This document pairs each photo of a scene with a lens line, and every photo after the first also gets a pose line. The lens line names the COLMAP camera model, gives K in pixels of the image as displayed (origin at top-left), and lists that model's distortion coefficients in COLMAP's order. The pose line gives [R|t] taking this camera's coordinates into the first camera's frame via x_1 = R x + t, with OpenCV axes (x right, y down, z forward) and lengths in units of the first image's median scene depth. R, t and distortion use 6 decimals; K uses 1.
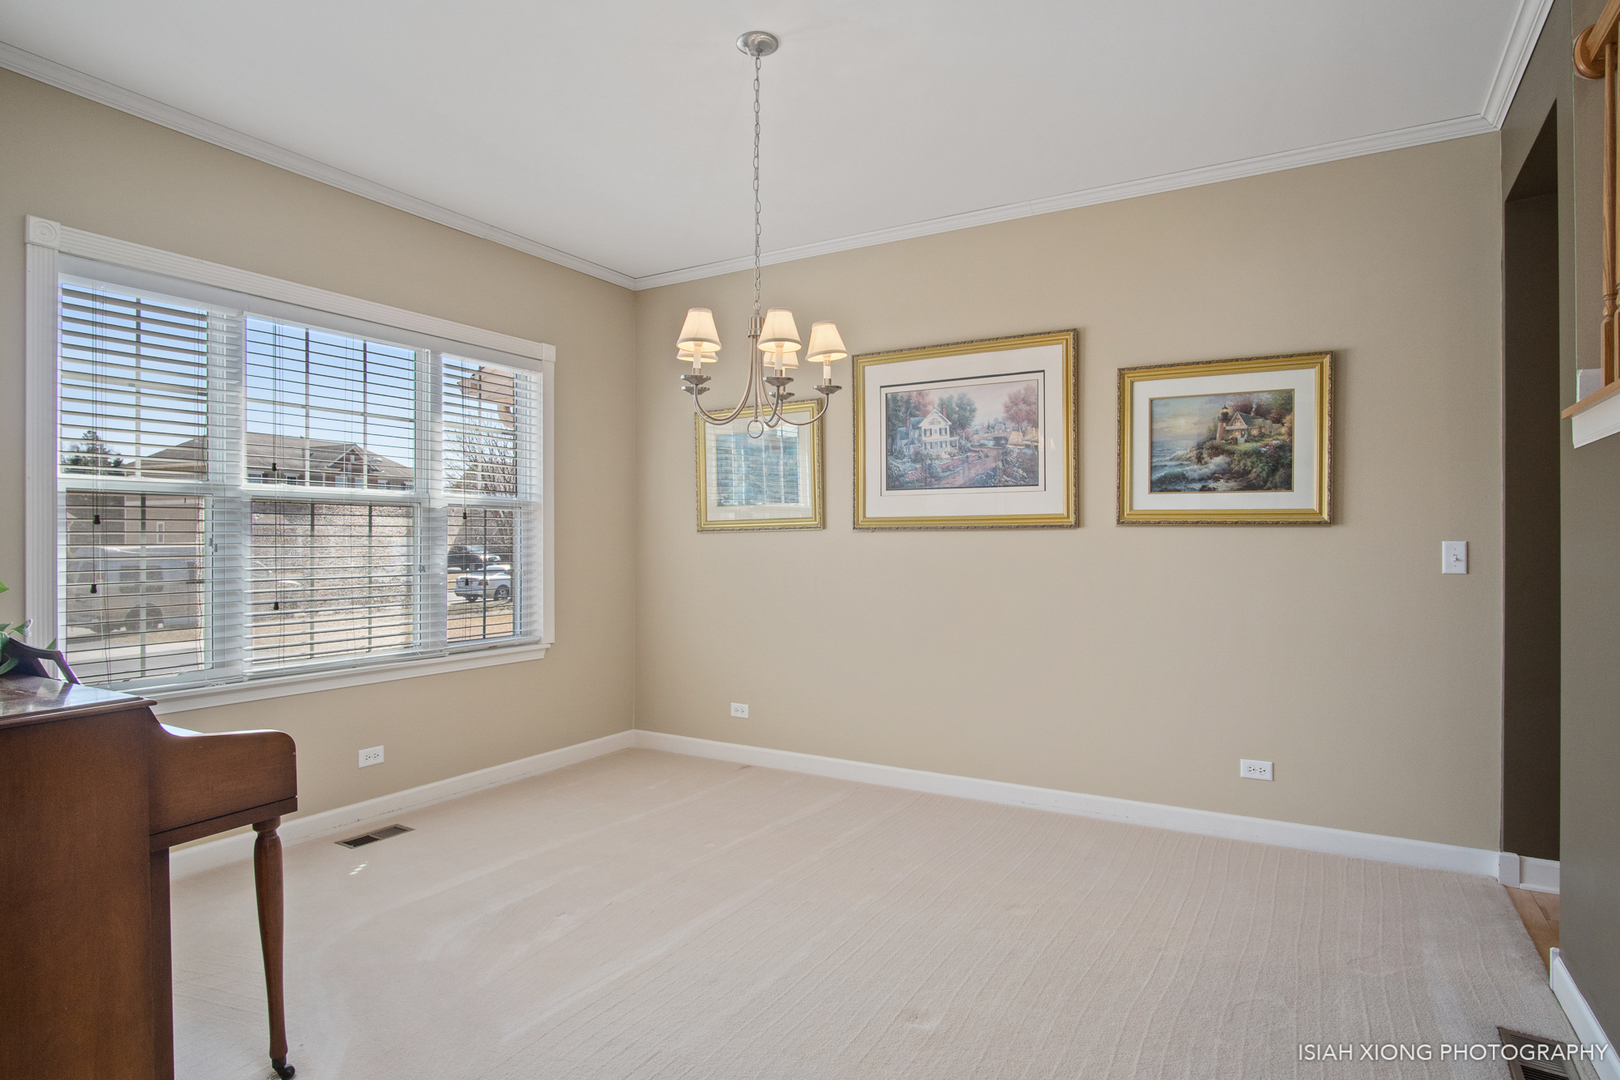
lens RADIAL K [[894.1, 0, 841.6], [0, 894.1, 539.6], [0, 0, 1]] dist [-0.019550, -0.000689]
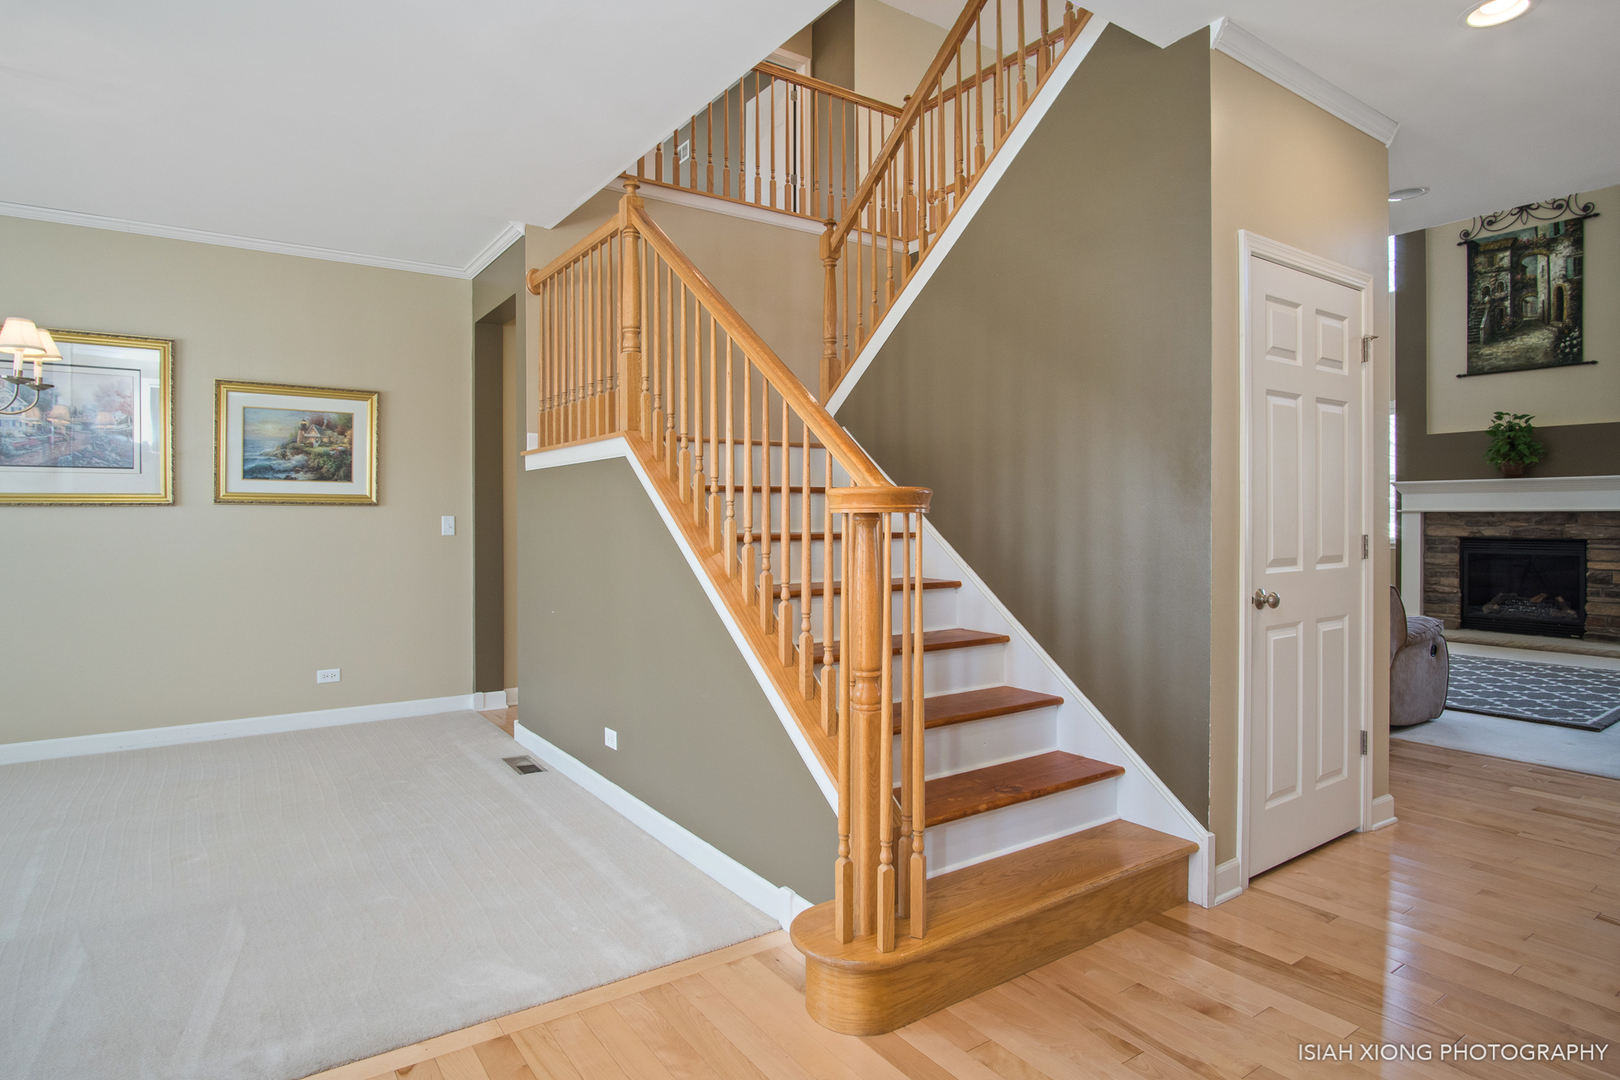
lens RADIAL K [[894.1, 0, 790.2], [0, 894.1, 517.4], [0, 0, 1]] dist [-0.019550, -0.000689]
pose [[0.448101, -0.000820, 0.893982, -0.467097], [0.004981, 0.999986, -0.001580, 0.009333], [-0.893969, 0.005161, 0.448099, -0.297597]]
